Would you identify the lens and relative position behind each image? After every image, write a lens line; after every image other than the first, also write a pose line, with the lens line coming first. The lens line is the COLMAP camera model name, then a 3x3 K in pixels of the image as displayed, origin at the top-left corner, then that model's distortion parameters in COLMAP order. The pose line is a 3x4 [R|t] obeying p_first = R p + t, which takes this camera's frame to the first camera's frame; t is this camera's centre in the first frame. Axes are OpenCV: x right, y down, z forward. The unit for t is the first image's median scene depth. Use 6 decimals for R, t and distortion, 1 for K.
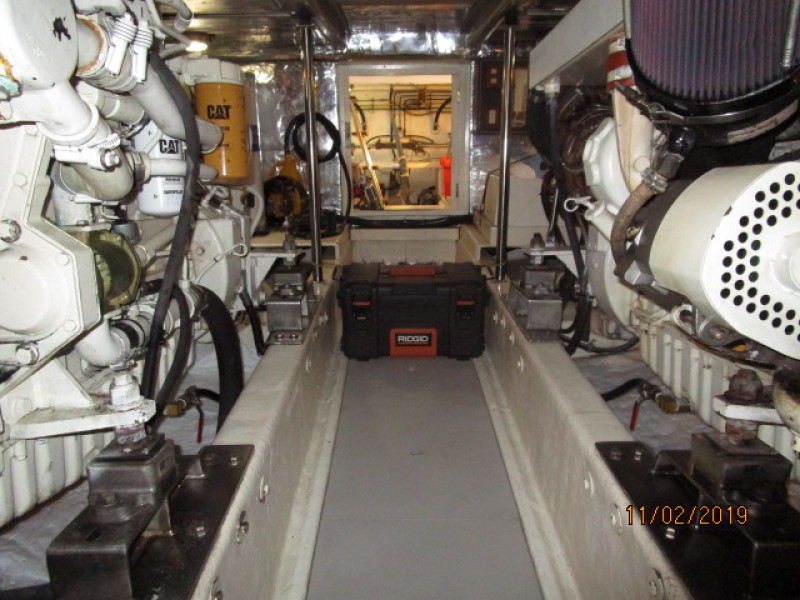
lens RADIAL K [[570.8, 0, 400.0], [0, 570.8, 300.0], [0, 0, 1]] dist [-0.025161, 0.007540]
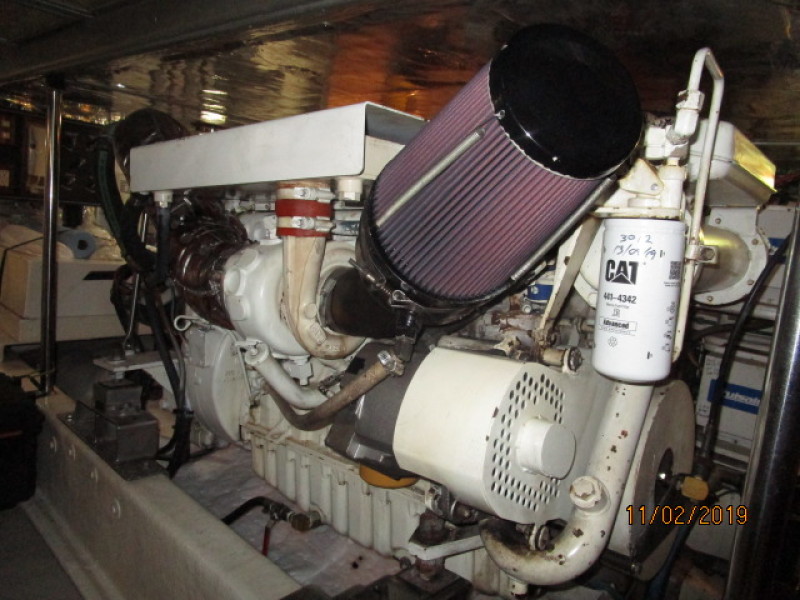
lens RADIAL K [[570.8, 0, 400.0], [0, 570.8, 300.0], [0, 0, 1]] dist [-0.025161, 0.007540]
pose [[0.668822, -0.025296, 0.742992, -0.153528], [0.091082, 0.994680, -0.048125, -0.151912], [-0.737822, 0.099860, 0.667567, 0.178246]]
